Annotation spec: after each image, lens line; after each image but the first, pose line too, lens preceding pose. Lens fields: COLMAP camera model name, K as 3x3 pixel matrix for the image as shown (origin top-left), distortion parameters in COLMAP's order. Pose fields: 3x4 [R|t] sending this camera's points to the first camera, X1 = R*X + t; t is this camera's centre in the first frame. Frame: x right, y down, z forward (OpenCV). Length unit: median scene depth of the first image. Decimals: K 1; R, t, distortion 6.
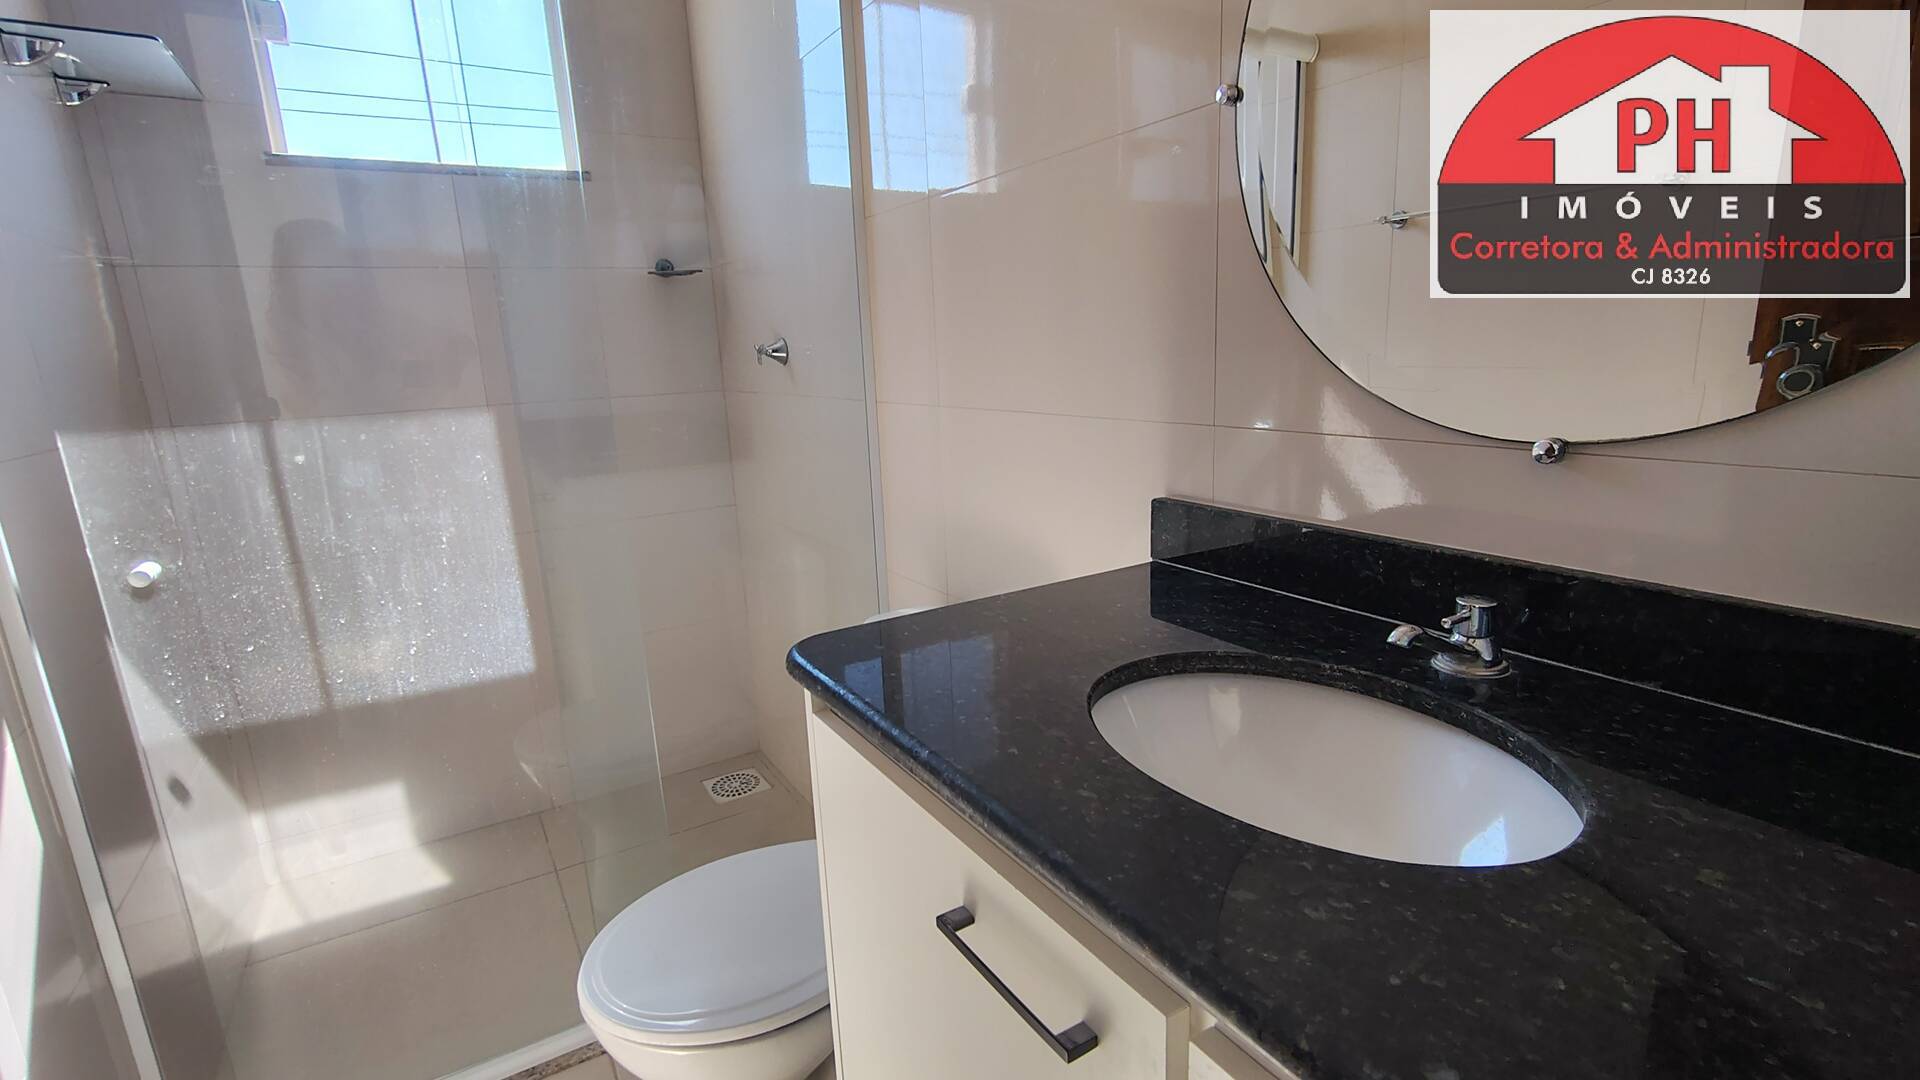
lens RADIAL K [[876.5, 0, 961.1], [0, 876.5, 545.1], [0, 0, 1]] dist [-0.001571, 0.000376]
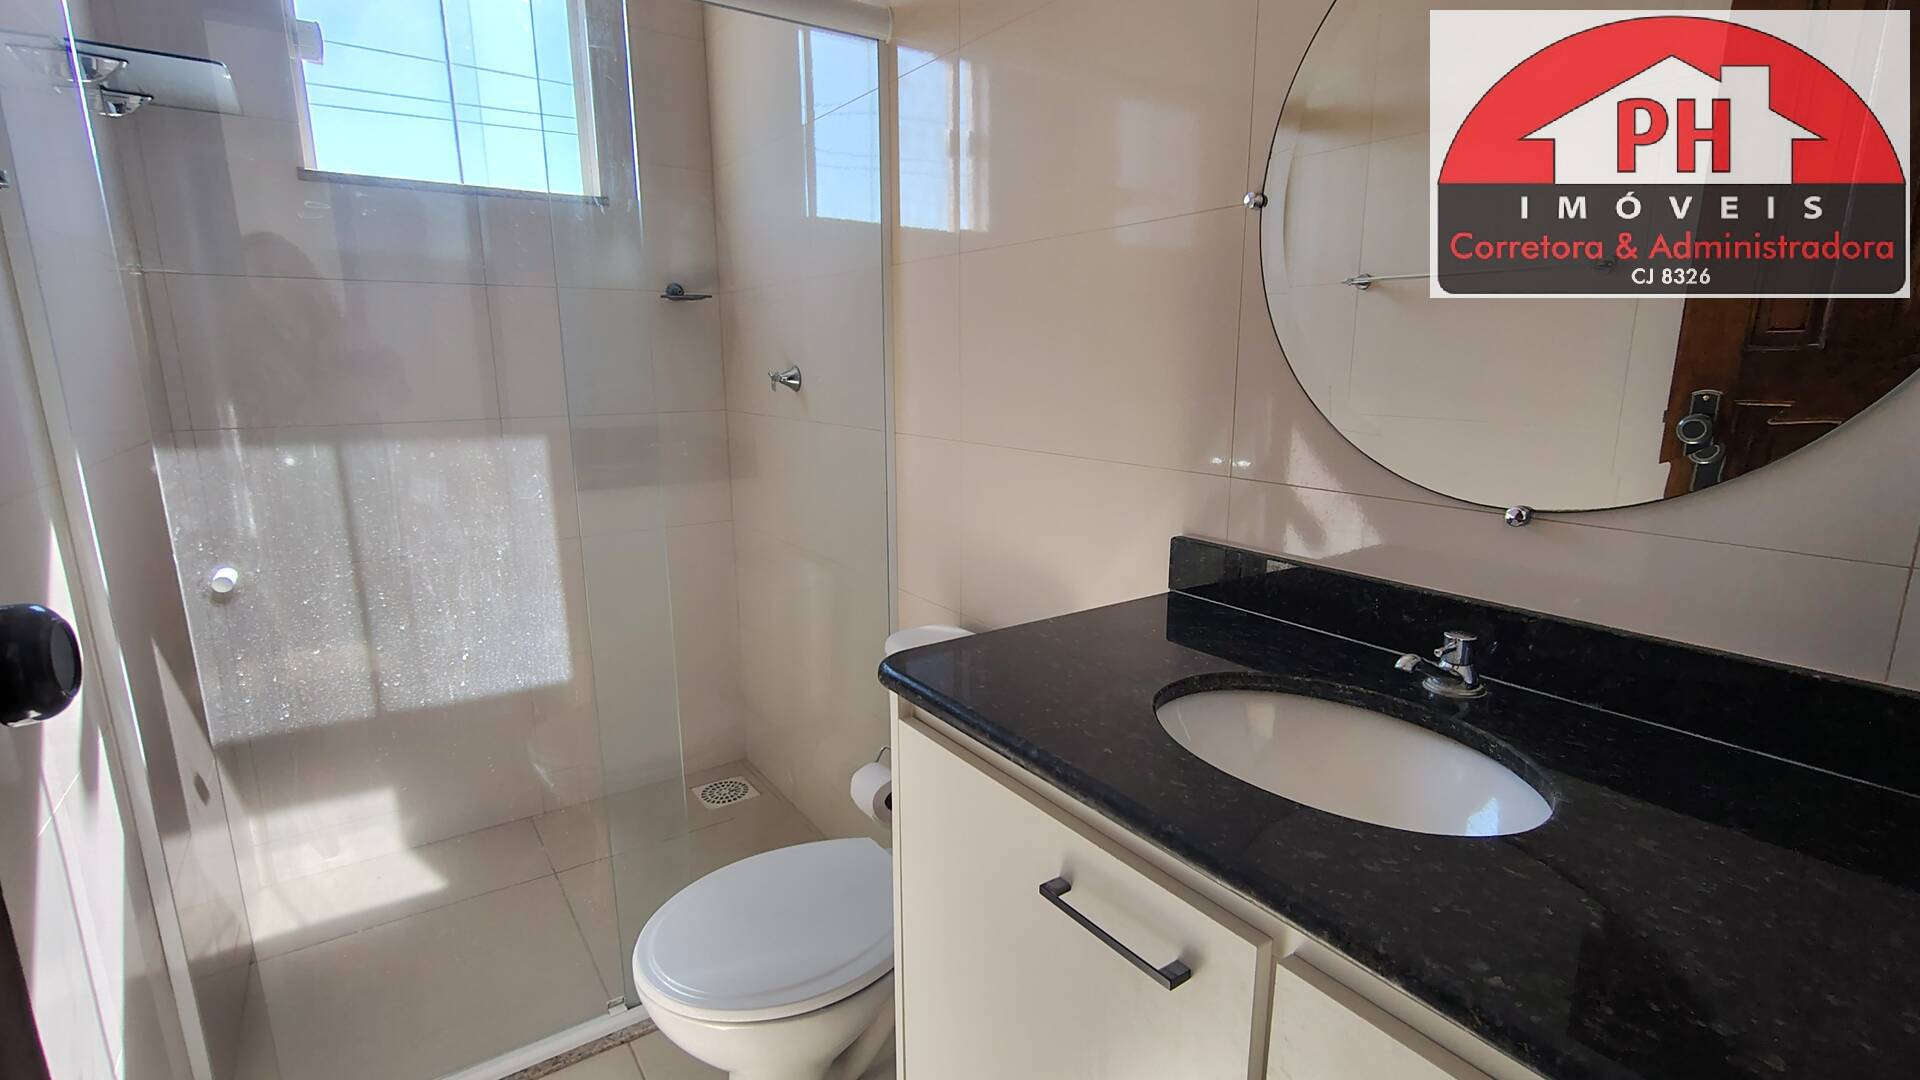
lens RADIAL K [[888.1, 0, 951.9], [0, 888.1, 546.2], [0, 0, 1]] dist [-0.002536, -0.000441]
pose [[0.997653, 0.027126, 0.062865, -0.190360], [-0.026284, 0.999554, -0.014190, -0.023045], [-0.063222, 0.012505, 0.997921, -0.187360]]
